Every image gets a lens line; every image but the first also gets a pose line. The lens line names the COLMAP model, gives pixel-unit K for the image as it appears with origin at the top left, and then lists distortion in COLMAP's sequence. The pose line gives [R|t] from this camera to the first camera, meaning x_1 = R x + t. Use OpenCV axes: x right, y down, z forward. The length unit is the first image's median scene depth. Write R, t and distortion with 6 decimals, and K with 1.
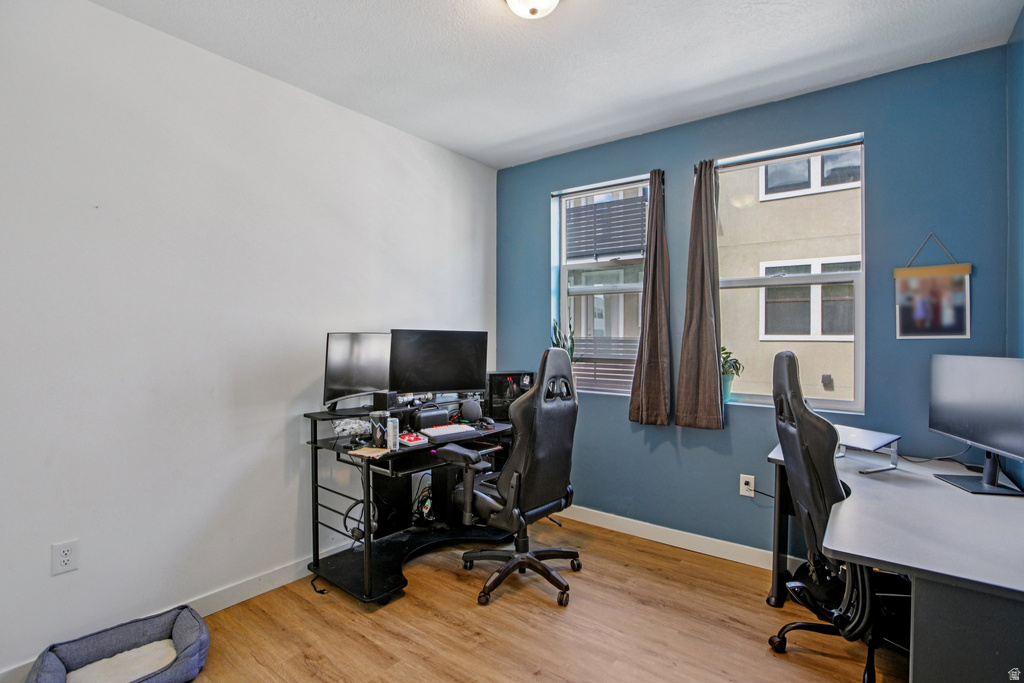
lens RADIAL K [[492.6, 0, 509.4], [0, 492.6, 331.5], [0, 0, 1]] dist [-0.056920, 0.023680]
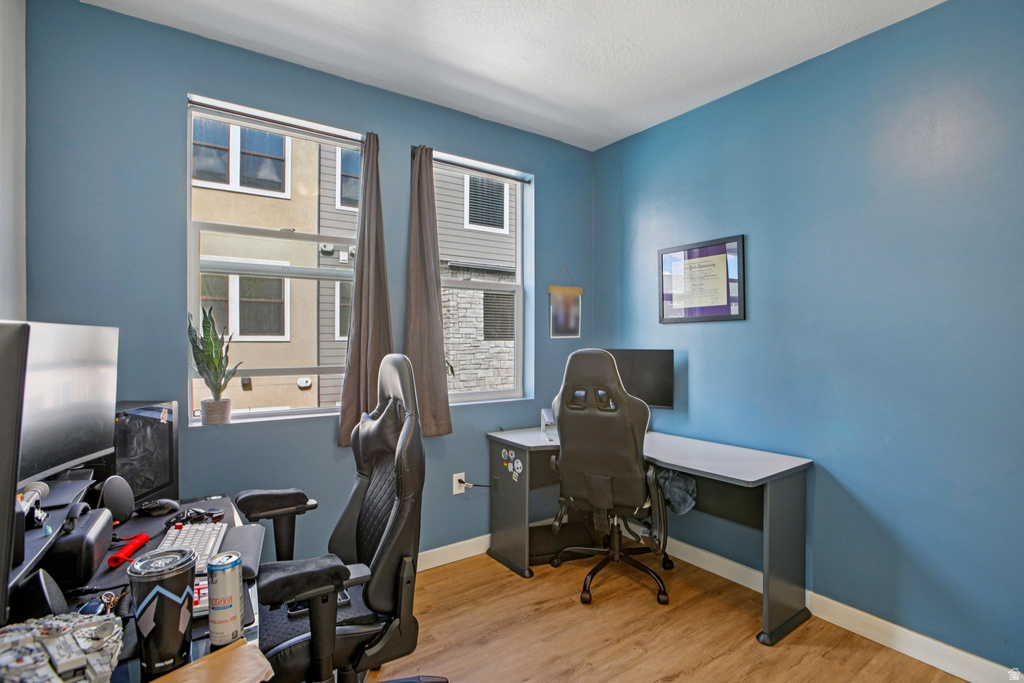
lens RADIAL K [[492.6, 0, 509.4], [0, 492.6, 331.5], [0, 0, 1]] dist [-0.056920, 0.023680]
pose [[0.289448, 0.010193, 0.957140, -0.541729], [-0.007444, 0.999937, -0.008398, 0.009605], [-0.957165, -0.004694, 0.289506, 0.705015]]
